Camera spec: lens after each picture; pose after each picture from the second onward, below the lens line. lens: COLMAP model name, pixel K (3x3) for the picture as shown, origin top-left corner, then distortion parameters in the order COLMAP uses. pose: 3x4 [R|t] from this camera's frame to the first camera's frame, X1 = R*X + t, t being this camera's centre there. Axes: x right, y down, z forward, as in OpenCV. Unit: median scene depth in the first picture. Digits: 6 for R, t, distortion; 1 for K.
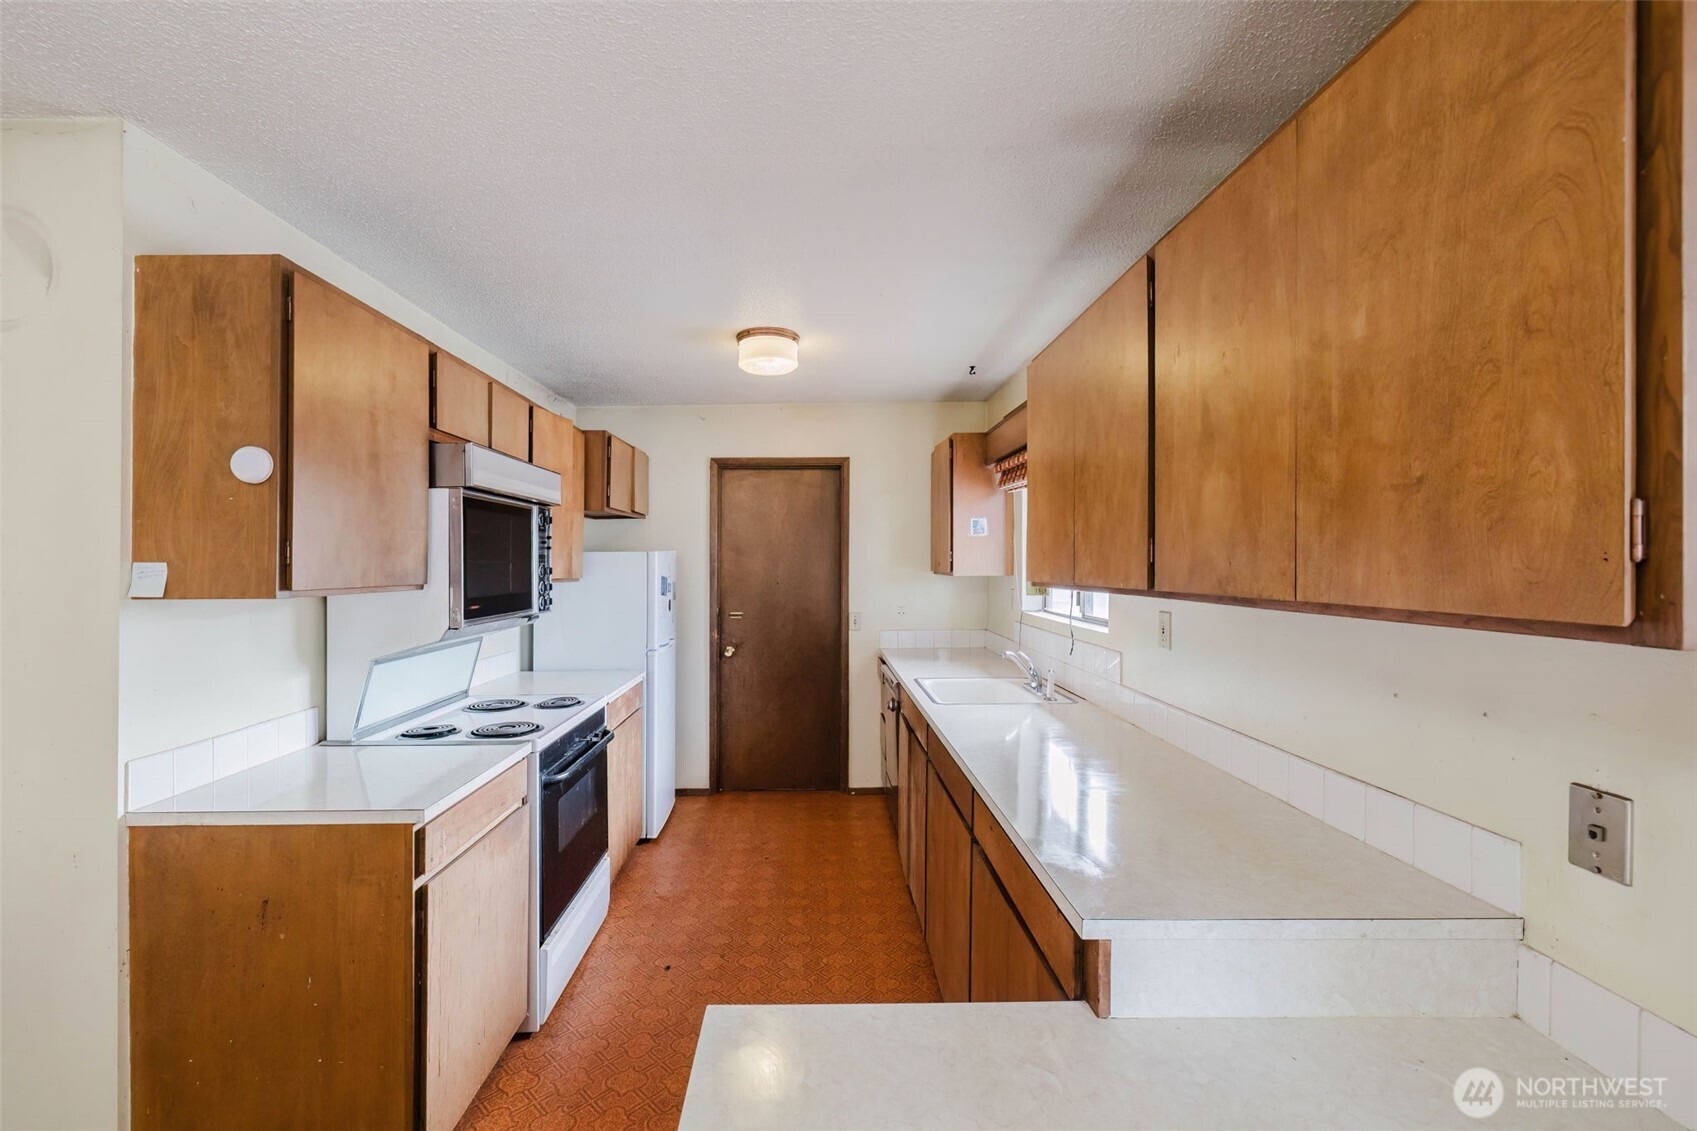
lens RADIAL K [[719.2, 0, 817.2], [0, 719.2, 549.7], [0, 0, 1]] dist [-0.000942, -0.000021]
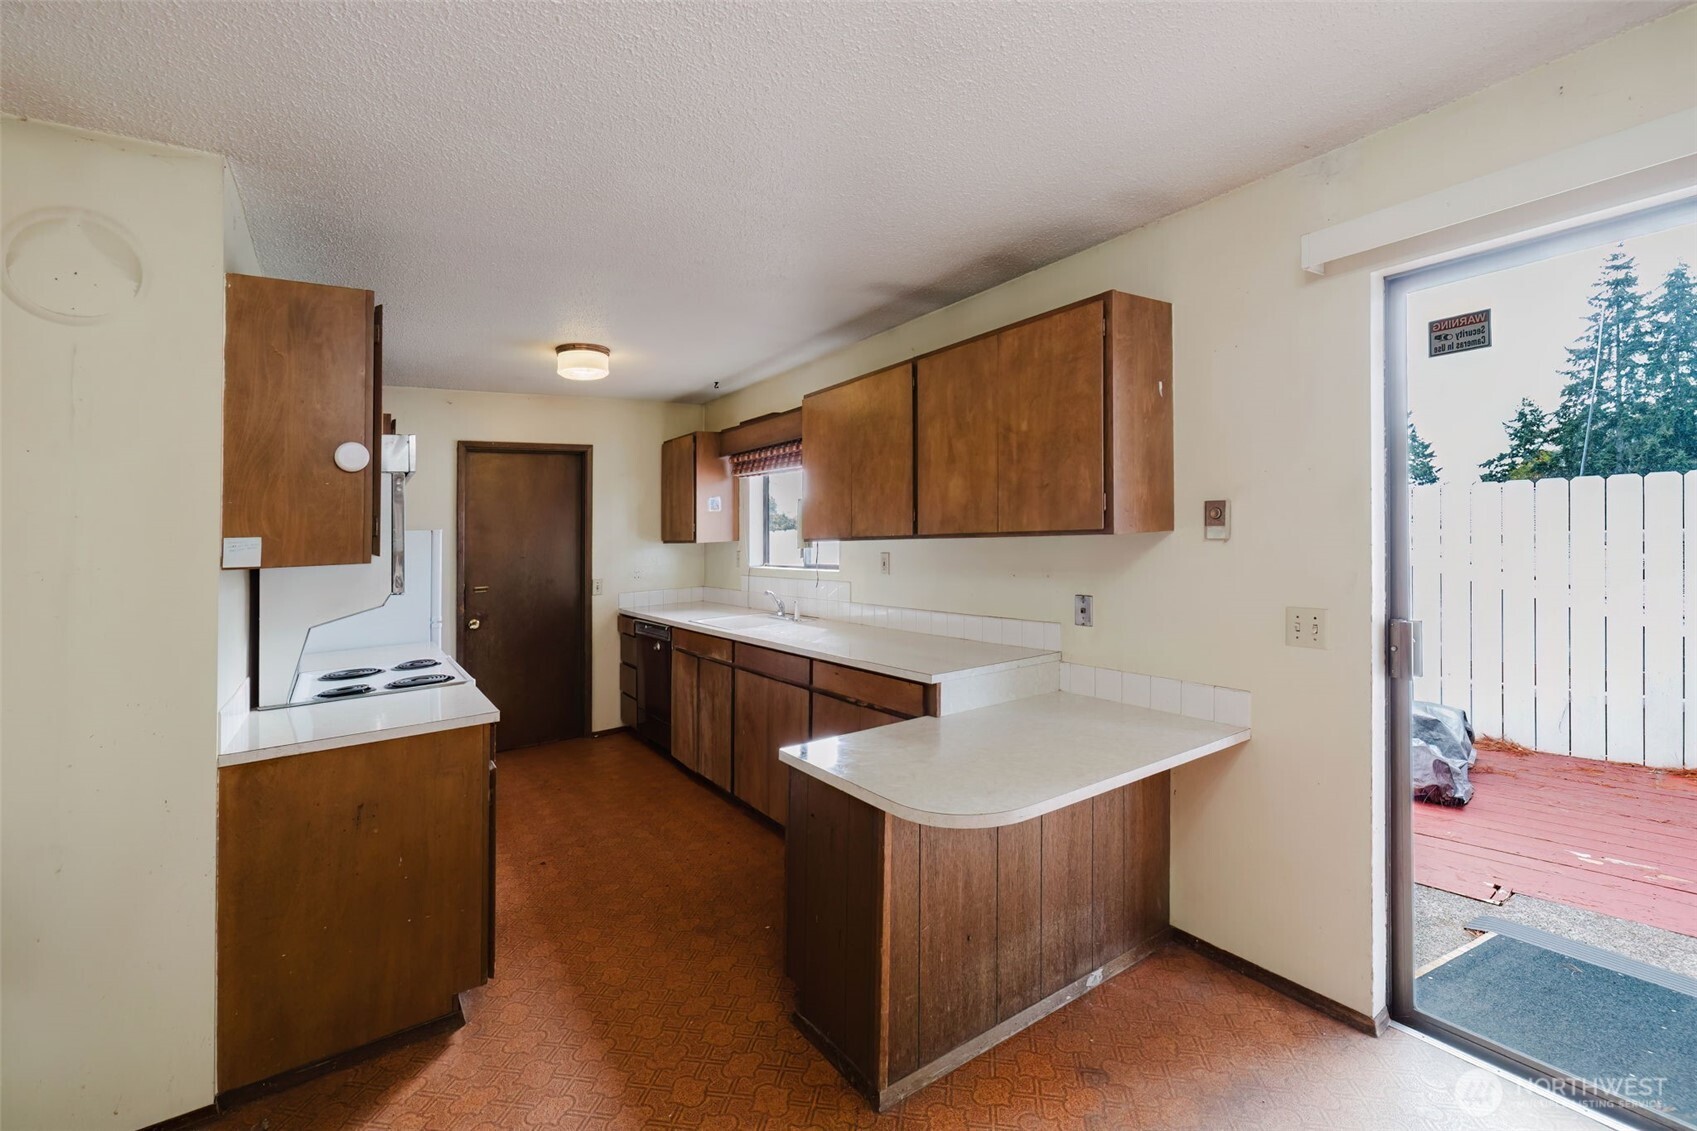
lens RADIAL K [[719.2, 0, 817.2], [0, 719.2, 549.7], [0, 0, 1]] dist [-0.000942, -0.000021]
pose [[0.845652, -0.040002, 0.532233, -0.764826], [0.024493, 0.999045, 0.036171, 0.018266], [-0.533172, -0.017552, 0.845825, -0.489206]]
